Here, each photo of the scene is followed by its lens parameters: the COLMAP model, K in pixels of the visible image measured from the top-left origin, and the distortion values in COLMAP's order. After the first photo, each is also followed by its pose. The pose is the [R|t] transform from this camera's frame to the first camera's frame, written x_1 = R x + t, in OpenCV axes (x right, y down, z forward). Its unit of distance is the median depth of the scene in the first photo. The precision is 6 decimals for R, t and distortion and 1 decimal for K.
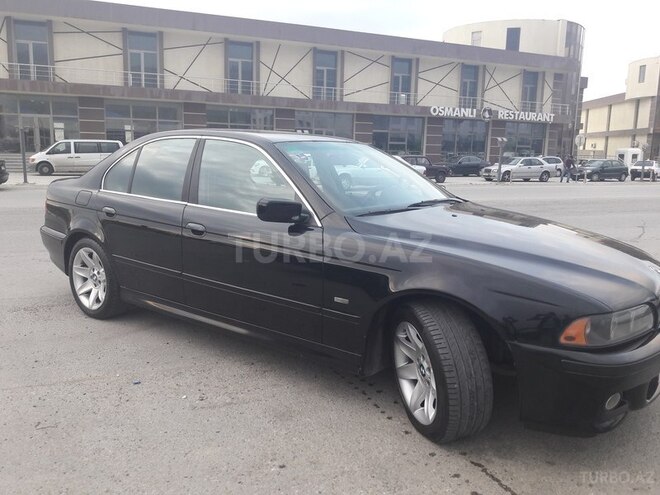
lens RADIAL K [[536.9, 0, 330.5], [0, 536.9, 246.2], [0, 0, 1]] dist [-0.021892, -0.023627]
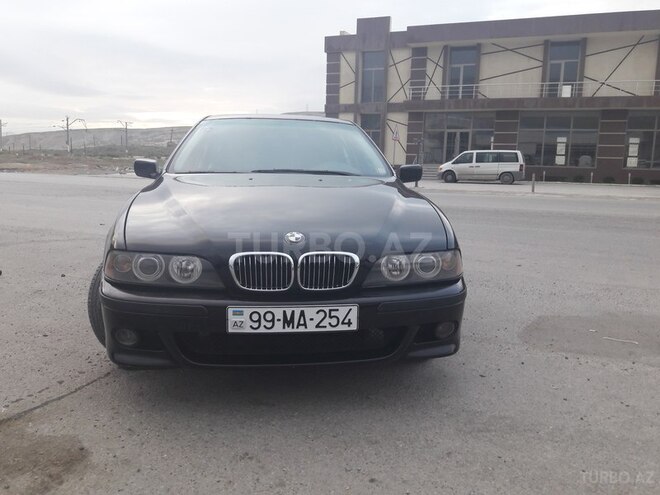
lens RADIAL K [[536.9, 0, 330.3], [0, 536.9, 248.4], [0, 0, 1]] dist [-0.021892, -0.023627]
pose [[0.676399, 0.109559, -0.728342, 0.119634], [-0.123915, 0.991707, 0.034096, -0.000793], [0.726037, 0.067190, 0.684365, 0.036369]]
